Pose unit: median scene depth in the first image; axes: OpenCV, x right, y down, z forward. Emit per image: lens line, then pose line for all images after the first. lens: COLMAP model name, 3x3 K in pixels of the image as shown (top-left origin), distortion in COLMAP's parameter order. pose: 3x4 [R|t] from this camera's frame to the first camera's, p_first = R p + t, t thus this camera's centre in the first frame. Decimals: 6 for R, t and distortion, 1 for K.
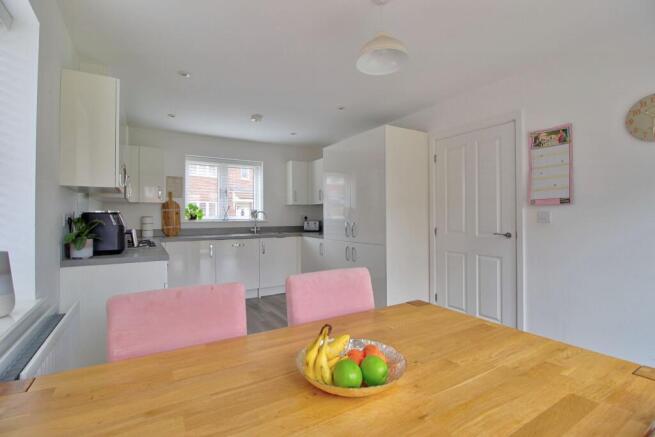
lens RADIAL K [[304.9, 0, 327.5], [0, 304.9, 218.5], [0, 0, 1]] dist [-0.015855, -0.000004]
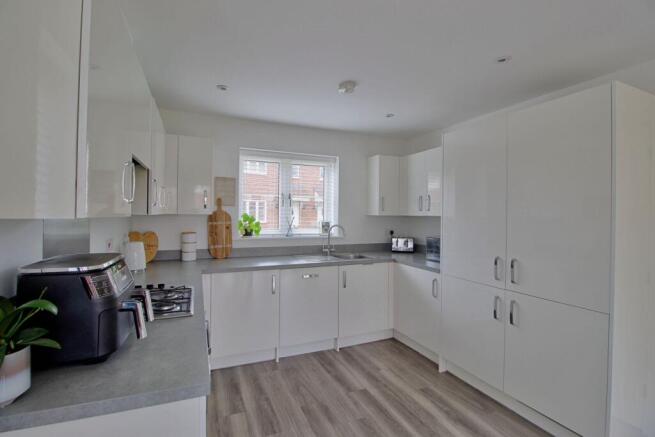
lens RADIAL K [[304.9, 0, 327.5], [0, 304.9, 218.5], [0, 0, 1]] dist [-0.015855, -0.000004]
pose [[0.990002, 0.019320, -0.139725, -0.149496], [-0.017813, 0.999769, 0.012033, -0.050501], [0.139925, -0.009424, 0.990117, 0.296043]]
